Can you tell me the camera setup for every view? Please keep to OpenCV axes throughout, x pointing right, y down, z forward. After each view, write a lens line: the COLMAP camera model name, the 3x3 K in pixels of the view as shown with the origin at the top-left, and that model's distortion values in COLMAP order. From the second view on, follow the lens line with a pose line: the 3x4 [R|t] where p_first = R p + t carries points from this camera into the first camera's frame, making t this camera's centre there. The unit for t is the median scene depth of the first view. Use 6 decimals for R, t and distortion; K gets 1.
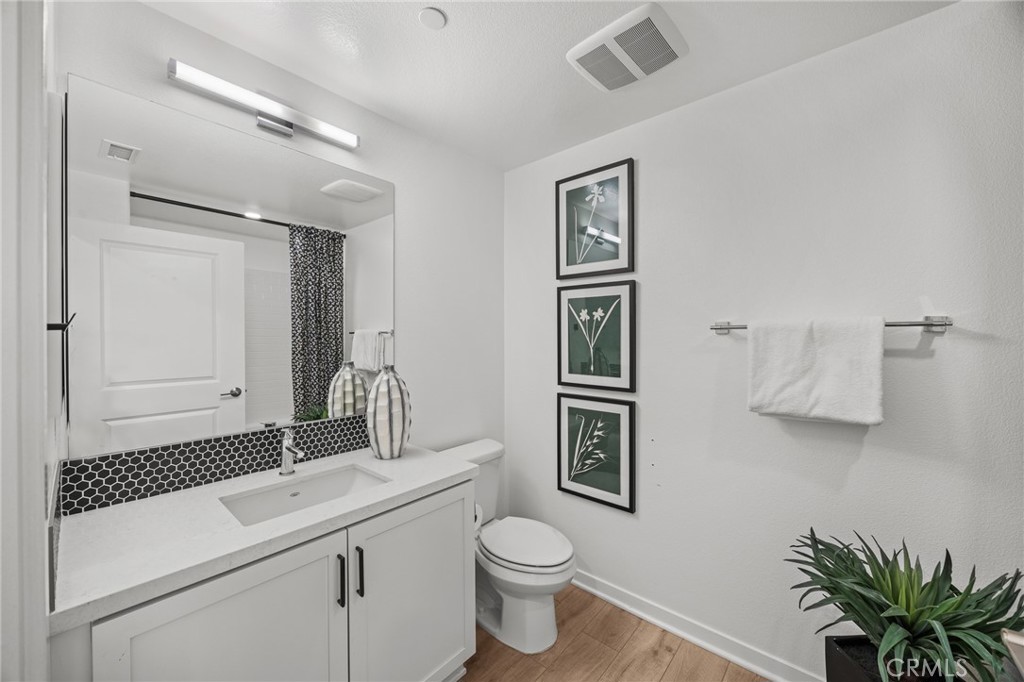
lens RADIAL K [[389.3, 0, 514.7], [0, 389.3, 343.6], [0, 0, 1]] dist [-0.001679, -0.000391]
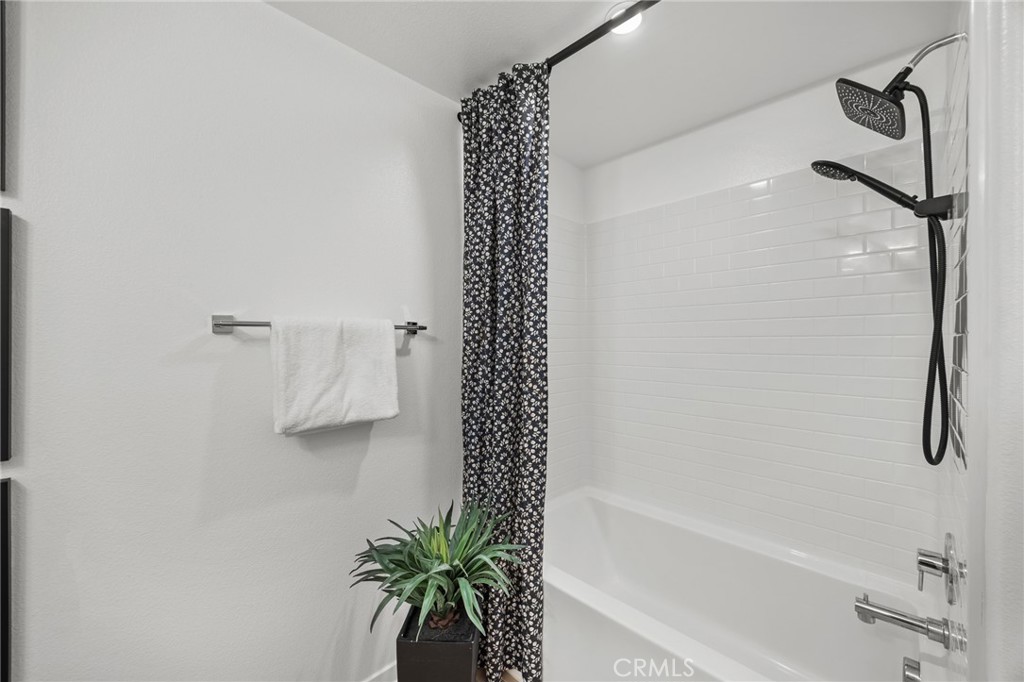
lens RADIAL K [[389.3, 0, 514.7], [0, 389.3, 343.6], [0, 0, 1]] dist [-0.001679, -0.000391]
pose [[0.076534, -0.007238, 0.997041, -0.133421], [0.014821, 0.999871, 0.006121, -0.003069], [-0.996957, 0.014308, 0.076632, 0.510970]]
